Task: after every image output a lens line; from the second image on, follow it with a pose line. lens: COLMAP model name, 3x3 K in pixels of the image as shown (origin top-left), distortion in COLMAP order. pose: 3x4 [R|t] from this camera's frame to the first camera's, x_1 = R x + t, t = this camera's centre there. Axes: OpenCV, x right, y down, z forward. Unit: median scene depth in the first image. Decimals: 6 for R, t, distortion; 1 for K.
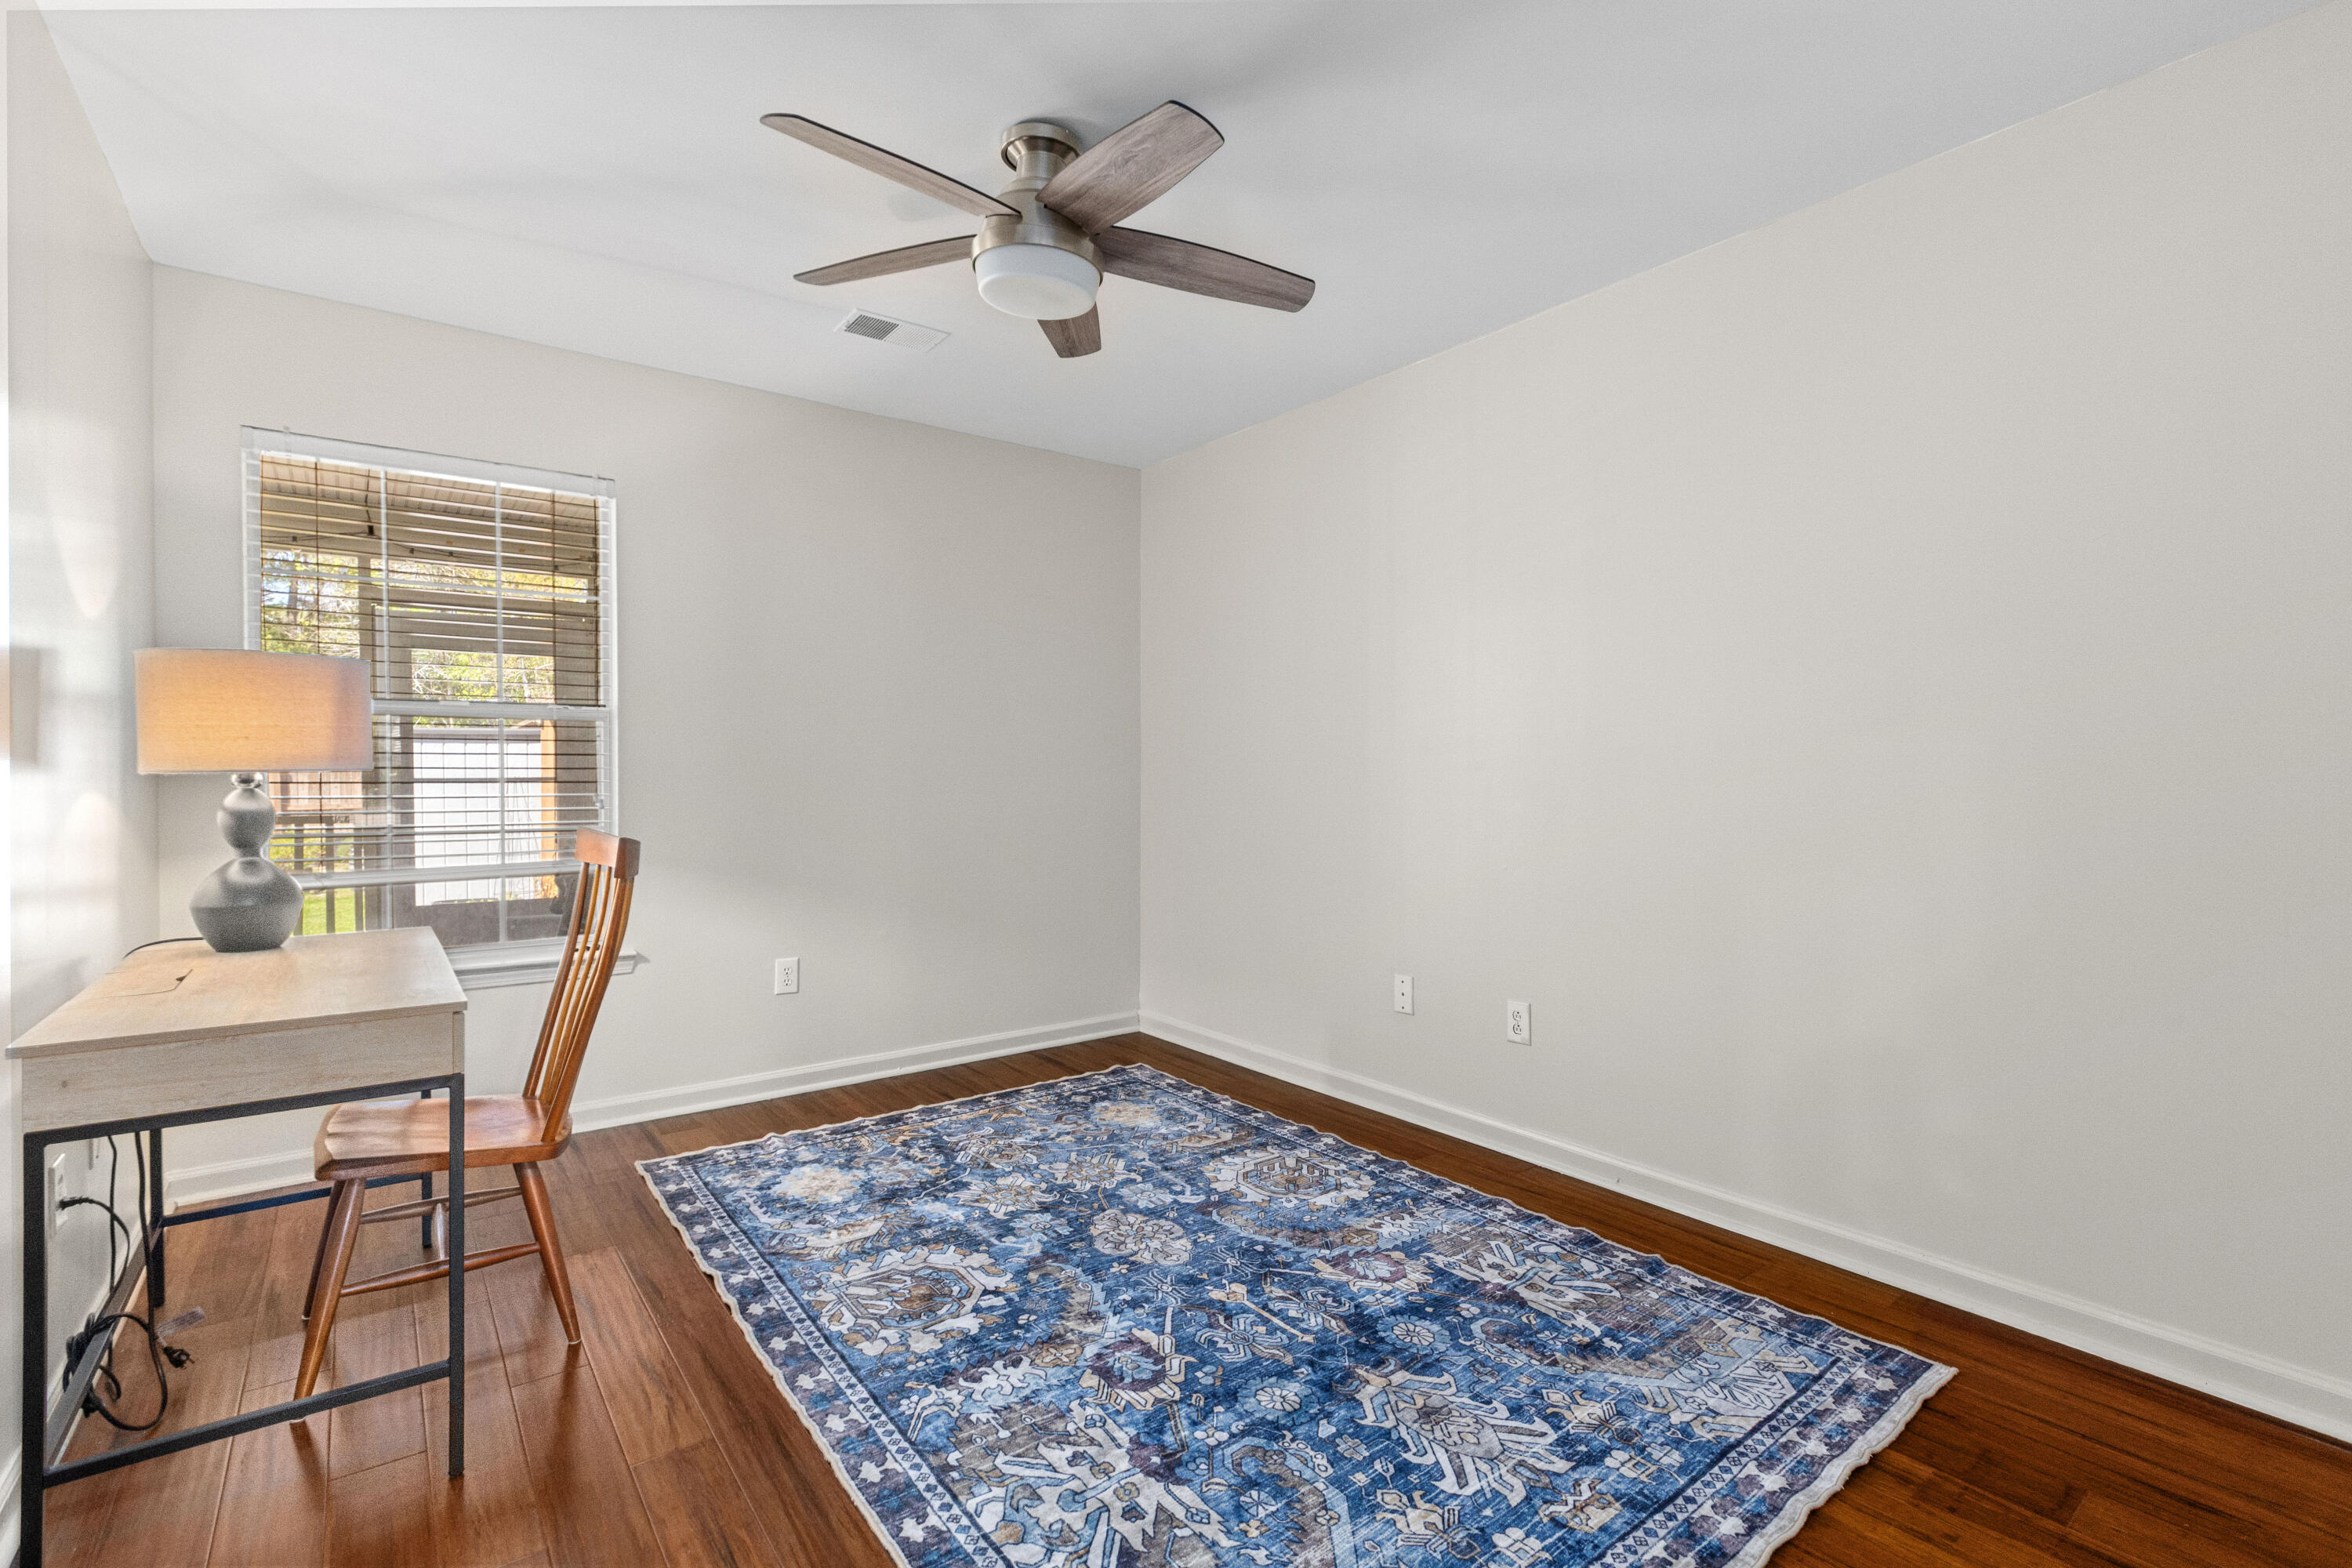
lens RADIAL K [[1046.2, 0, 1176.0], [0, 1046.2, 784.0], [0, 0, 1]] dist [0.001920, 0.000048]
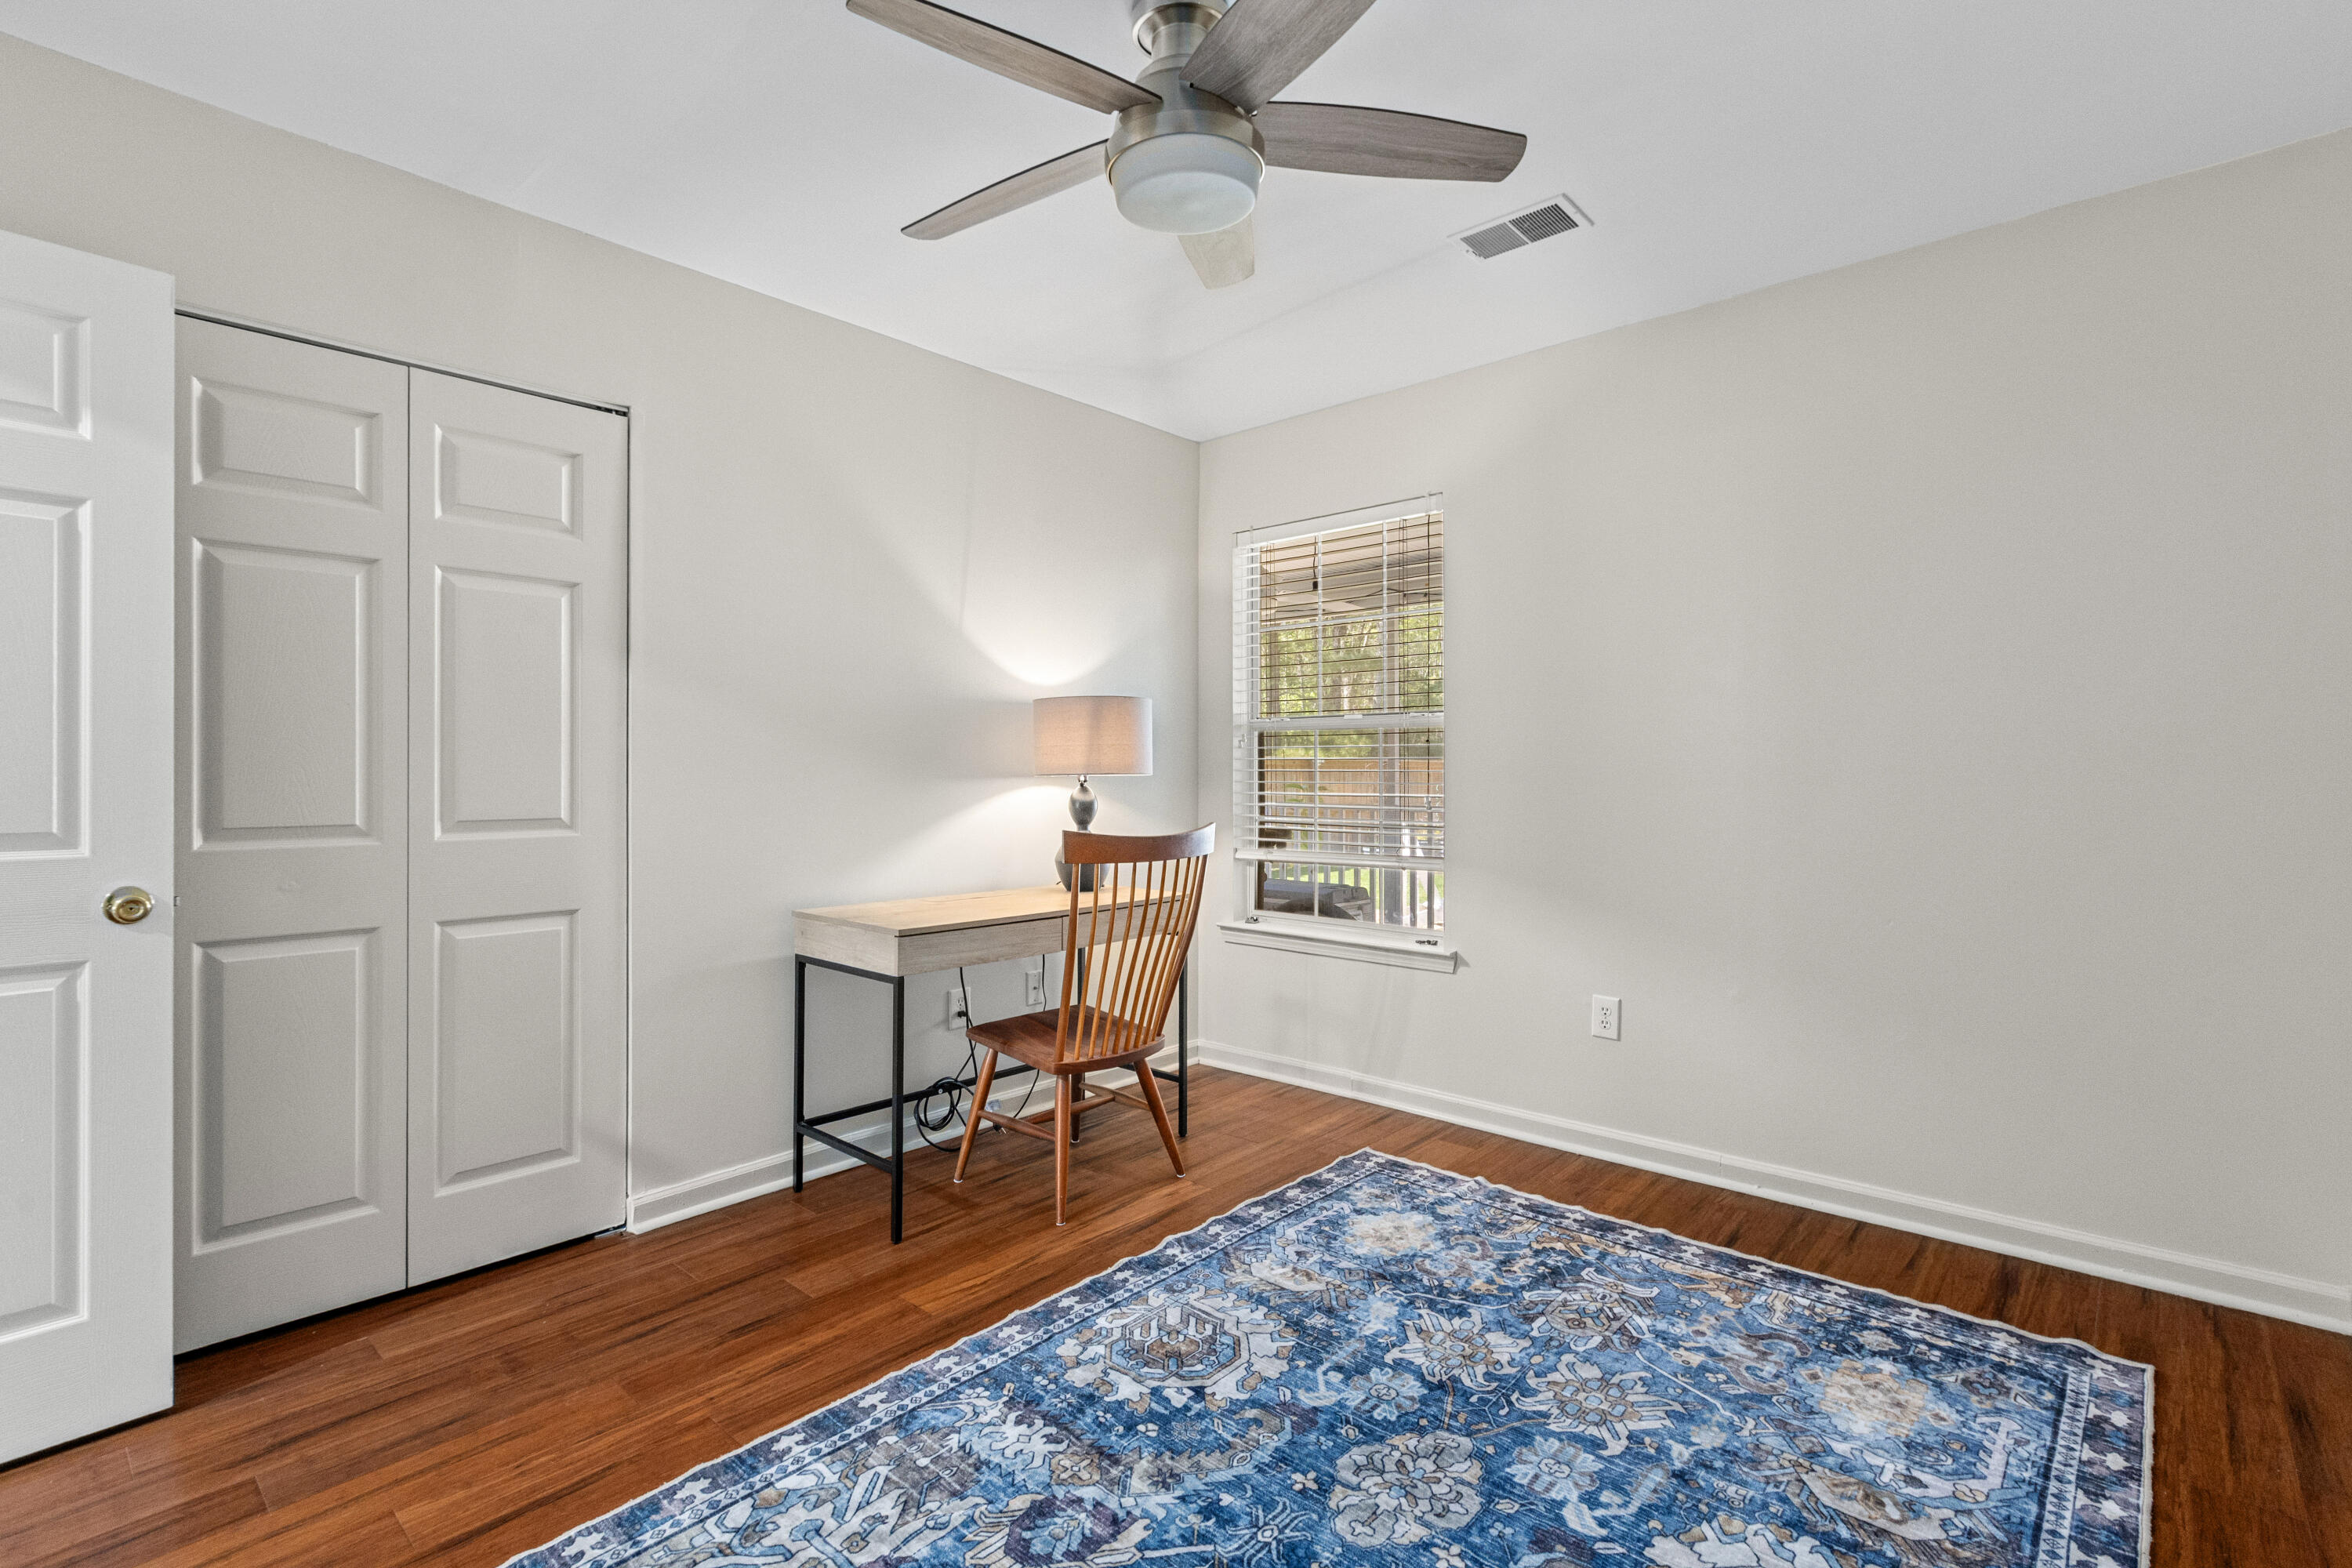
lens RADIAL K [[1073.5, 0, 1183.6], [0, 1073.5, 772.6], [0, 0, 1]] dist [0.000377, -0.000708]
pose [[0.194883, 0.001104, -0.980826, 0.650325], [-0.010271, 0.999947, -0.000916, -0.014873], [0.980773, 0.010253, 0.194884, 0.784695]]
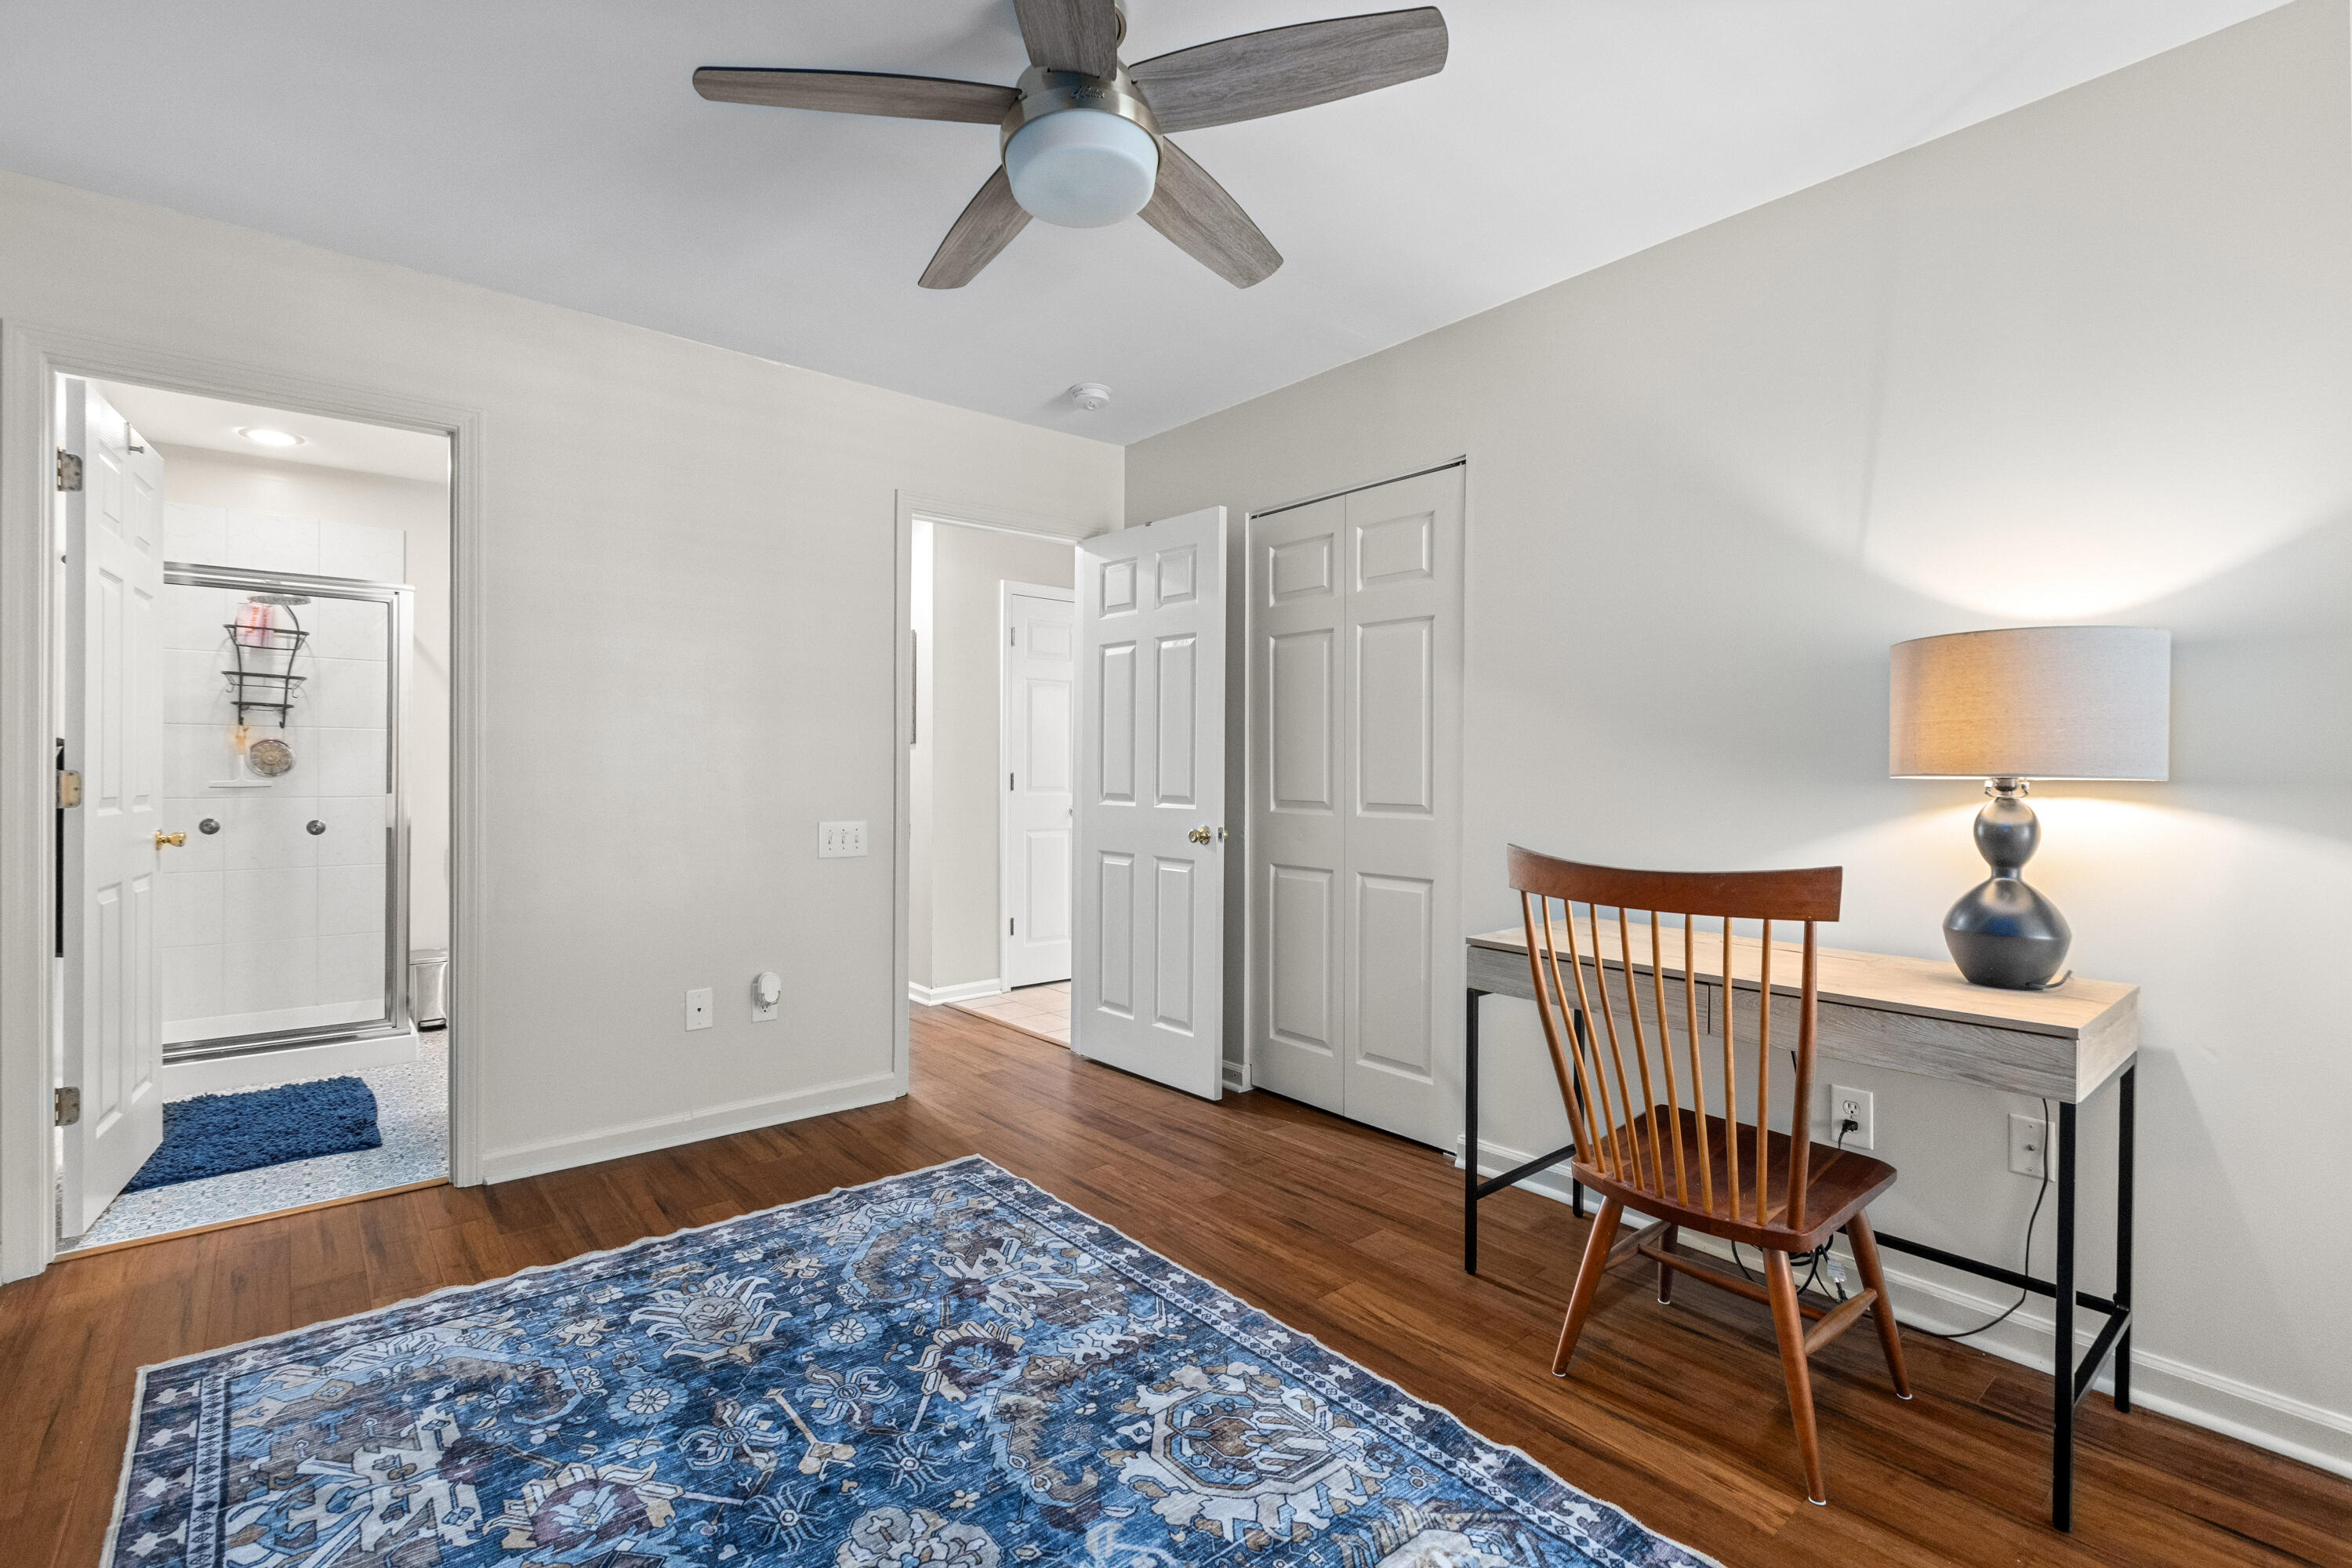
lens RADIAL K [[1073.5, 0, 1183.6], [0, 1073.5, 772.6], [0, 0, 1]] dist [0.000377, -0.000708]
pose [[-0.998676, -0.004589, -0.051235, -0.160237], [-0.005375, 0.999870, 0.015227, -0.023634], [0.051158, 0.015482, -0.998571, 1.723757]]
